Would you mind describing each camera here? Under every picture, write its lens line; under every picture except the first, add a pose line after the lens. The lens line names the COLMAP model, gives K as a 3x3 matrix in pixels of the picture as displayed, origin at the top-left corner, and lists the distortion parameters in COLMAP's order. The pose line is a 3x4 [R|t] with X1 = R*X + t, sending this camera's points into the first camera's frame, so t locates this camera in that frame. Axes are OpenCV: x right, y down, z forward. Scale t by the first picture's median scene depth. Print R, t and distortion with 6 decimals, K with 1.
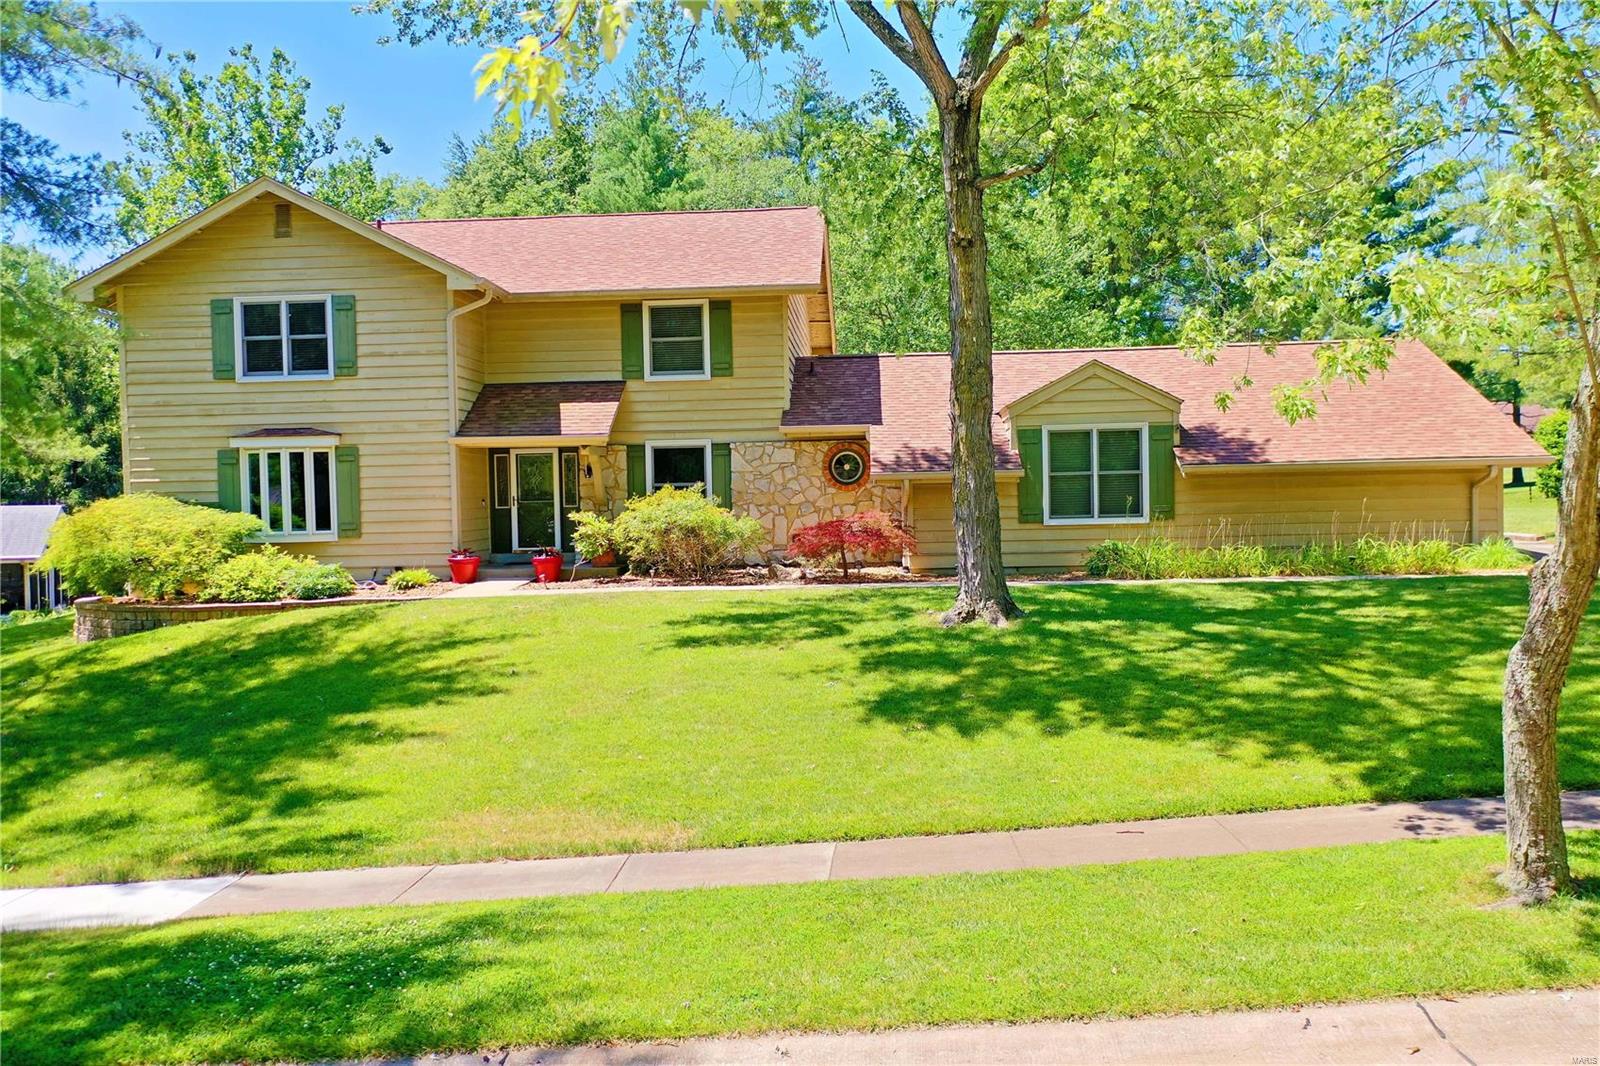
lens RADIAL K [[1267.4, 0, 800.0], [0, 1267.4, 533.0], [0, 0, 1]] dist [0.003223, 0.002003]
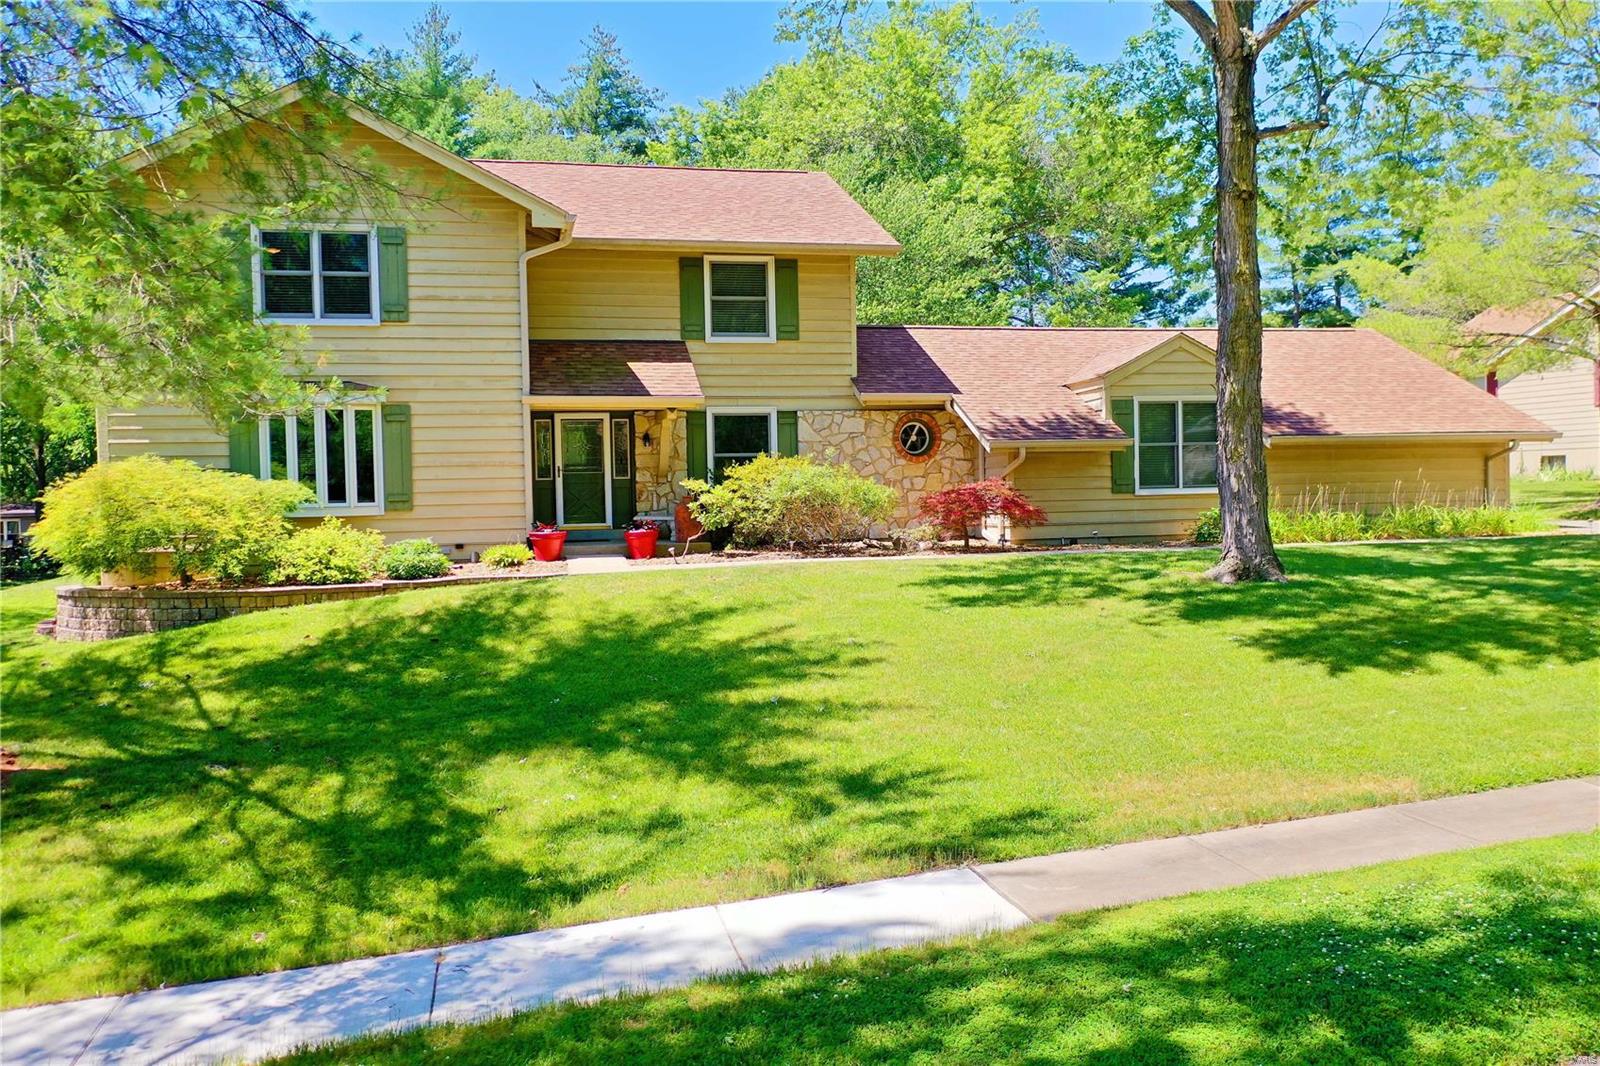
lens RADIAL K [[1267.4, 0, 800.0], [0, 1267.4, 533.0], [0, 0, 1]] dist [0.003223, 0.002003]
pose [[0.960537, -0.007980, 0.278039, -0.333843], [0.009276, 0.999951, -0.003347, 0.023963], [-0.277999, 0.005794, 0.960564, 0.103166]]
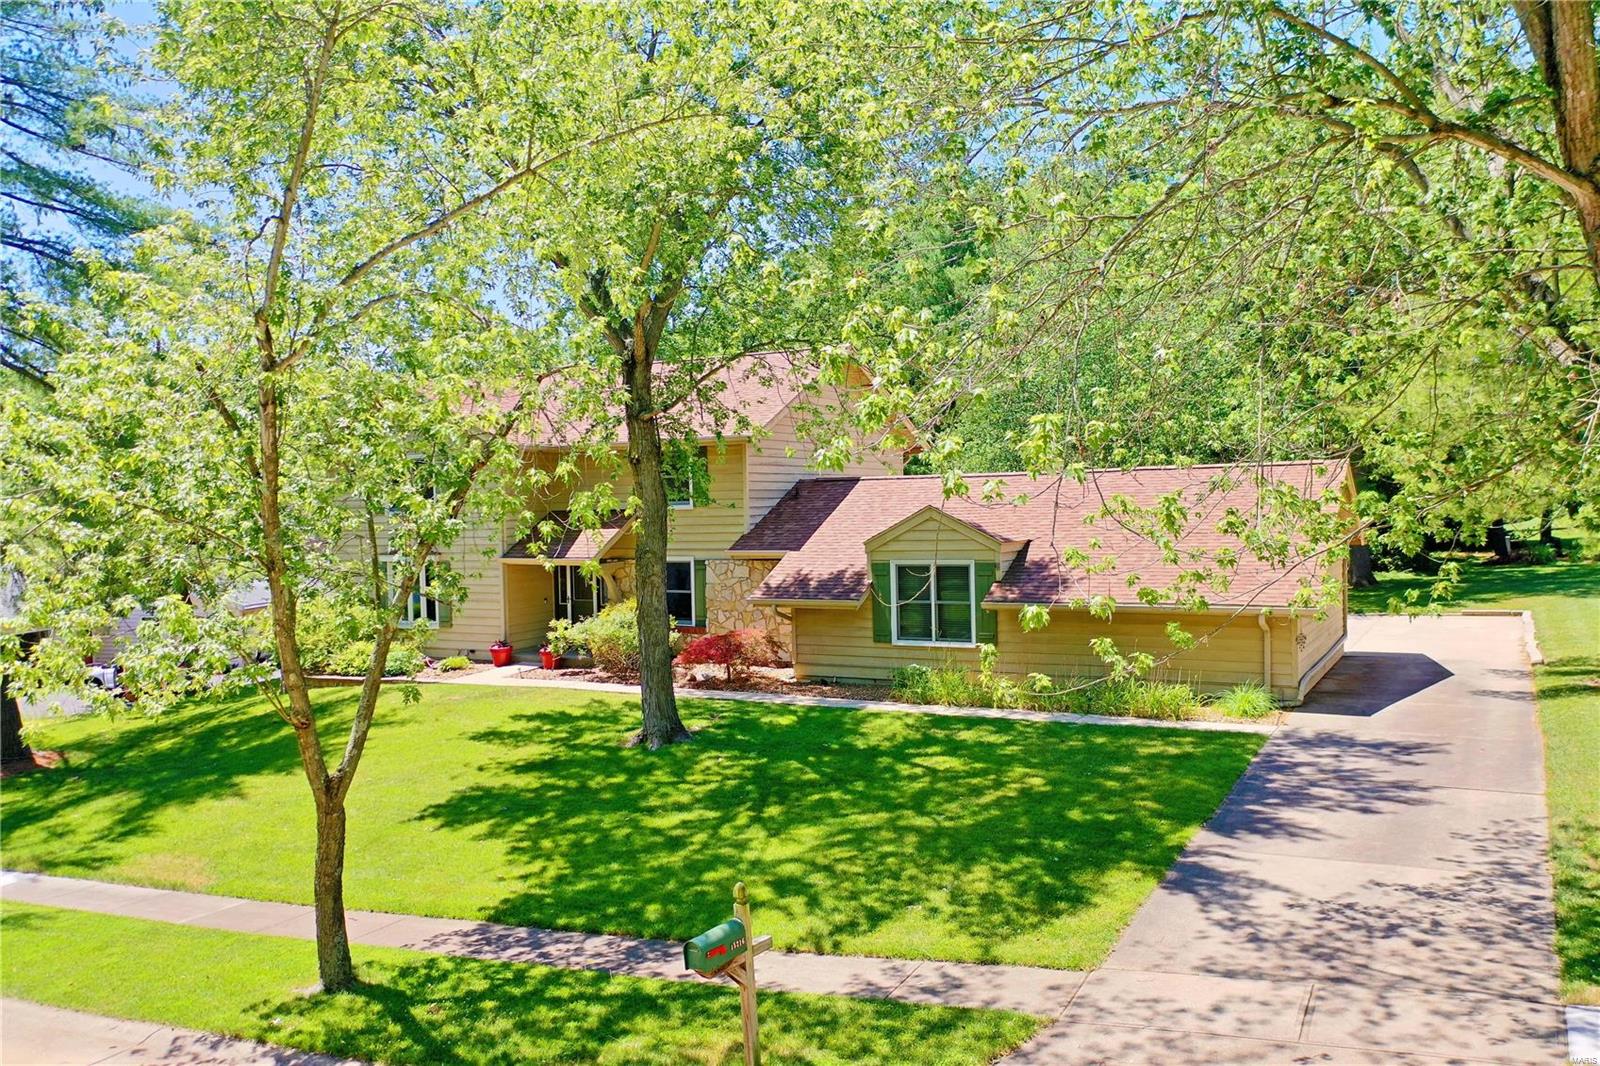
lens RADIAL K [[1267.4, 0, 800.0], [0, 1267.4, 533.0], [0, 0, 1]] dist [0.003223, 0.002003]
pose [[0.901243, 0.010521, -0.433186, 0.605687], [-0.008024, 0.999939, 0.007591, -0.114702], [0.433239, -0.003365, 0.901273, -0.094387]]
